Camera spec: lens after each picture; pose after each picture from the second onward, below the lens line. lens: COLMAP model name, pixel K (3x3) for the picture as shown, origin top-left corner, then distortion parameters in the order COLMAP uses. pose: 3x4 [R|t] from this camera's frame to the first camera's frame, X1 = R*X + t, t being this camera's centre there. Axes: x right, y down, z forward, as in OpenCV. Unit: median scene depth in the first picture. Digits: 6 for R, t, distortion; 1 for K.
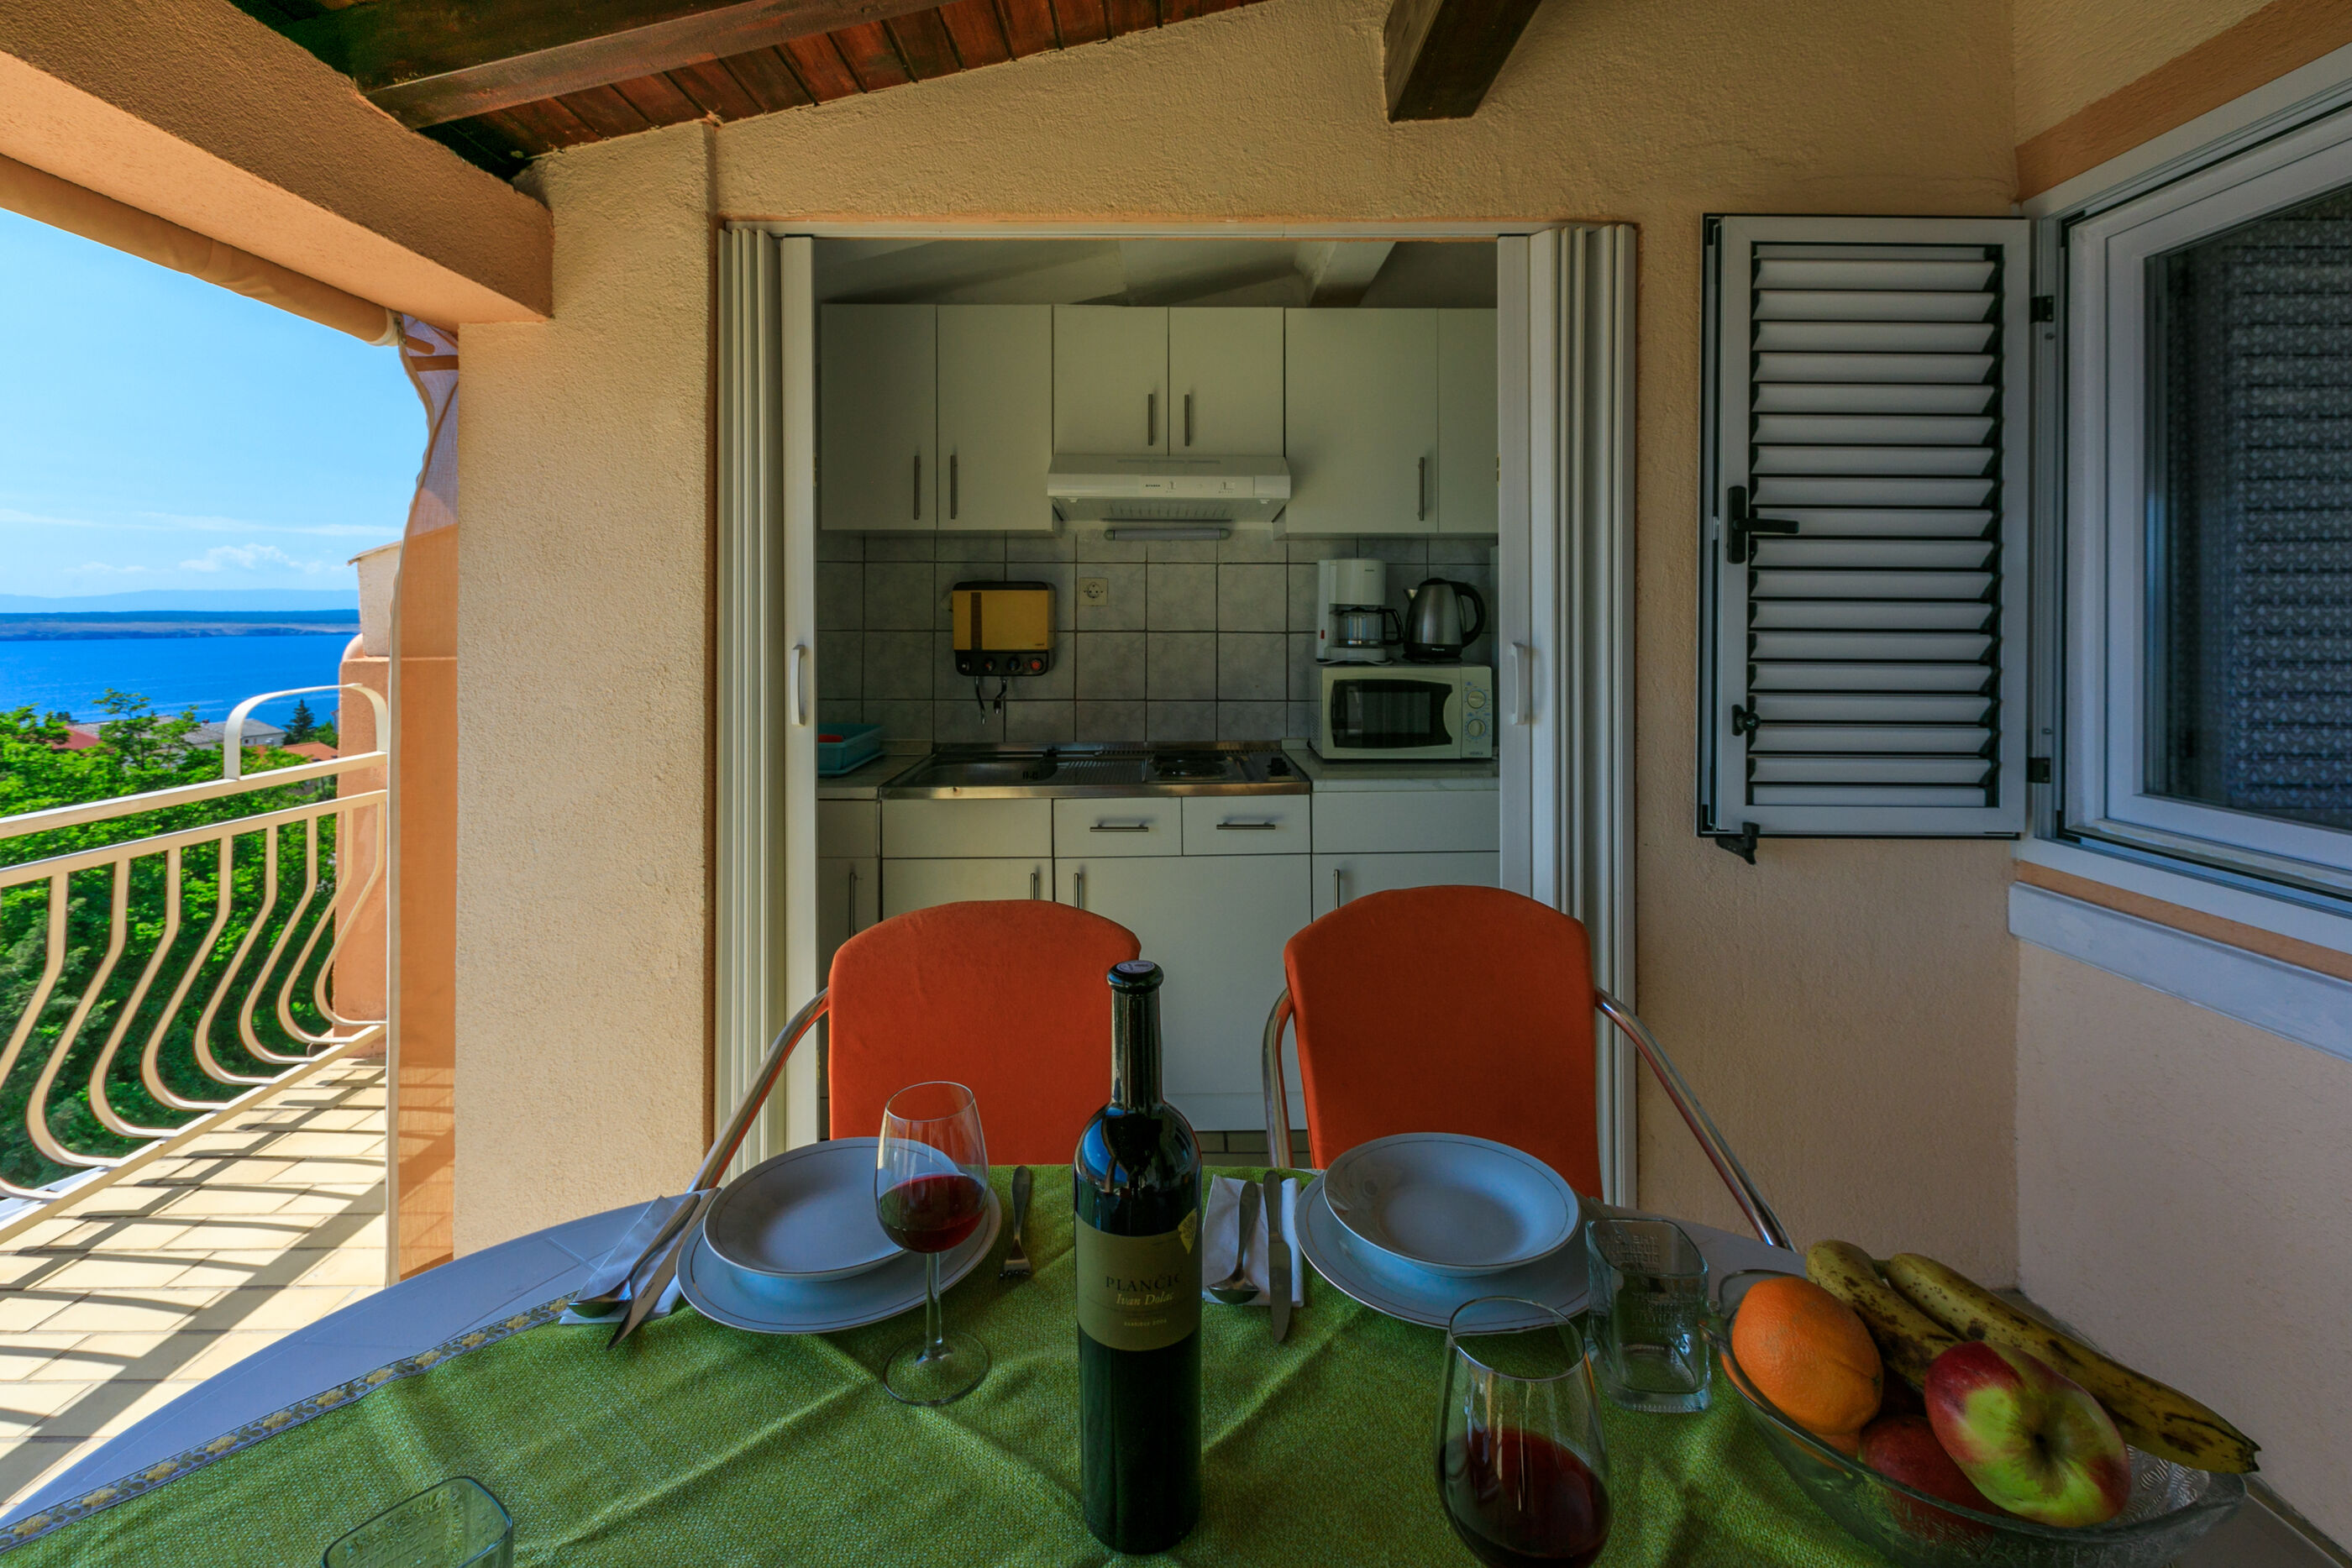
lens RADIAL K [[1079.8, 0, 1173.3], [0, 1079.8, 667.3], [0, 0, 1]] dist [0.001484, -0.000966]
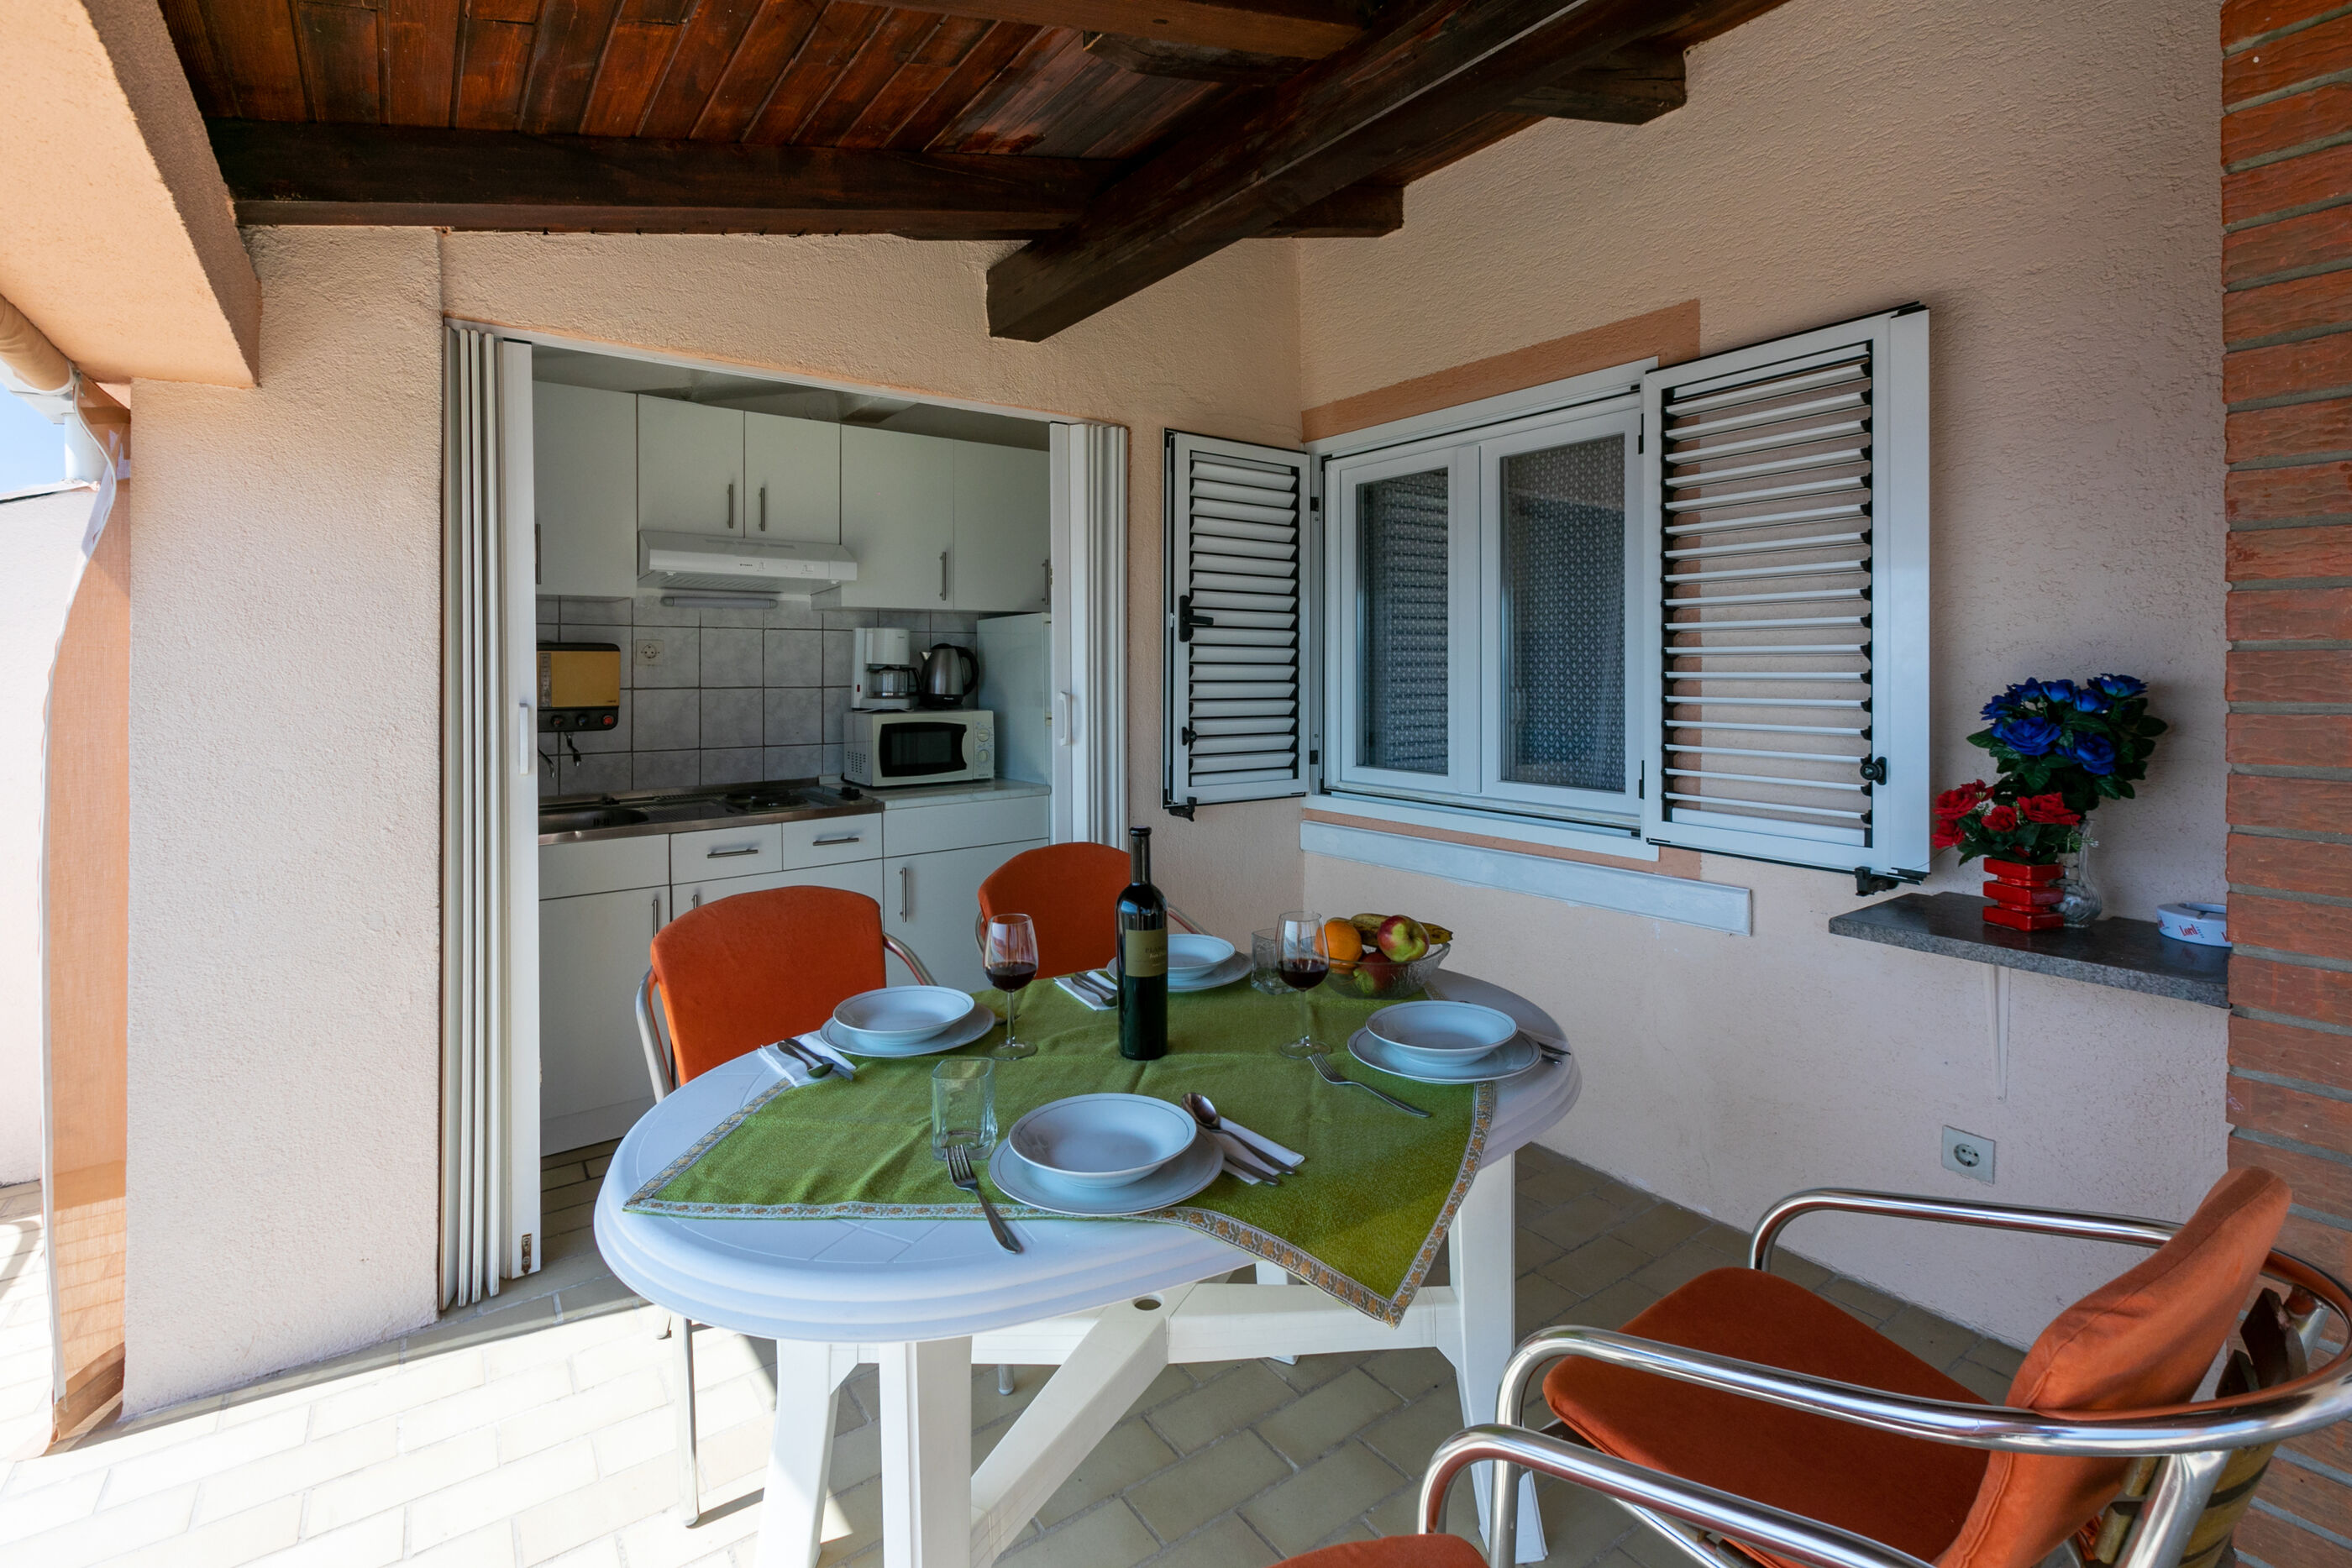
lens RADIAL K [[1043.2, 0, 1176.0], [0, 1043.2, 784.0], [0, 0, 1]] dist [0.000283, 0.000040]
pose [[0.805477, -0.067628, 0.588755, -0.441386], [0.030627, 0.996890, 0.072608, 0.005330], [-0.591834, -0.040452, 0.805044, -0.293403]]
